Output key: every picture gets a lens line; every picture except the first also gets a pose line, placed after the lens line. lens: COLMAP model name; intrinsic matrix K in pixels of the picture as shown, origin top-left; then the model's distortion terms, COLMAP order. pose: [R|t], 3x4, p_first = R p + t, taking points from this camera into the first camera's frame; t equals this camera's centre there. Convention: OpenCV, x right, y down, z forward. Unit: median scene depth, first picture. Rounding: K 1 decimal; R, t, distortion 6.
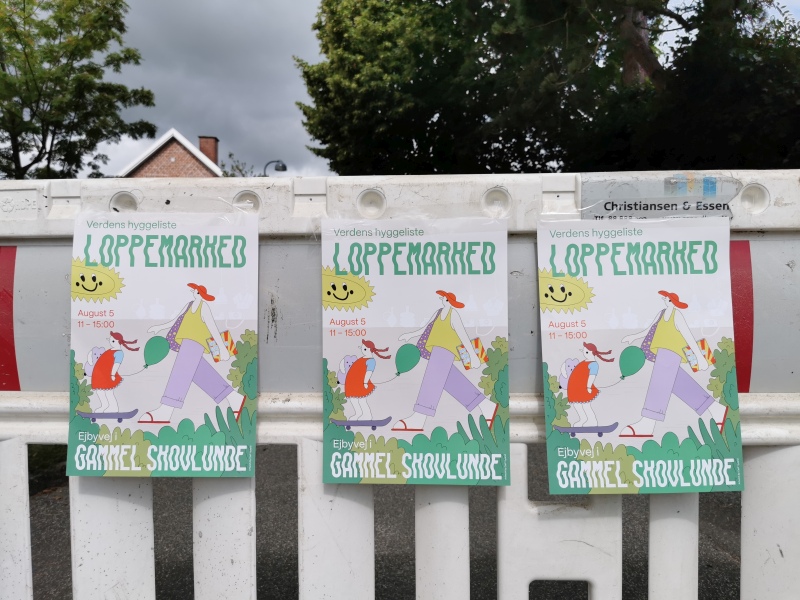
lens RADIAL K [[619.6, 0, 398.9], [0, 619.6, 296.7], [0, 0, 1]] dist [0.046220, -0.078127]
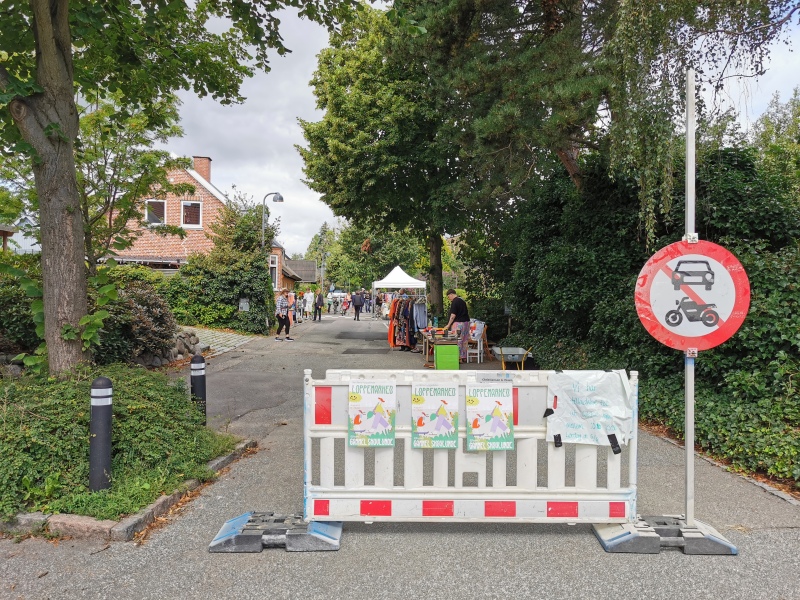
lens RADIAL K [[619.6, 0, 402.0], [0, 619.6, 303.3], [0, 0, 1]] dist [0.046220, -0.078127]
pose [[0.998251, 0.012481, 0.057782, -0.422767], [-0.013676, 0.999700, 0.020341, -0.703827], [-0.057510, -0.021095, 0.998122, -2.931302]]
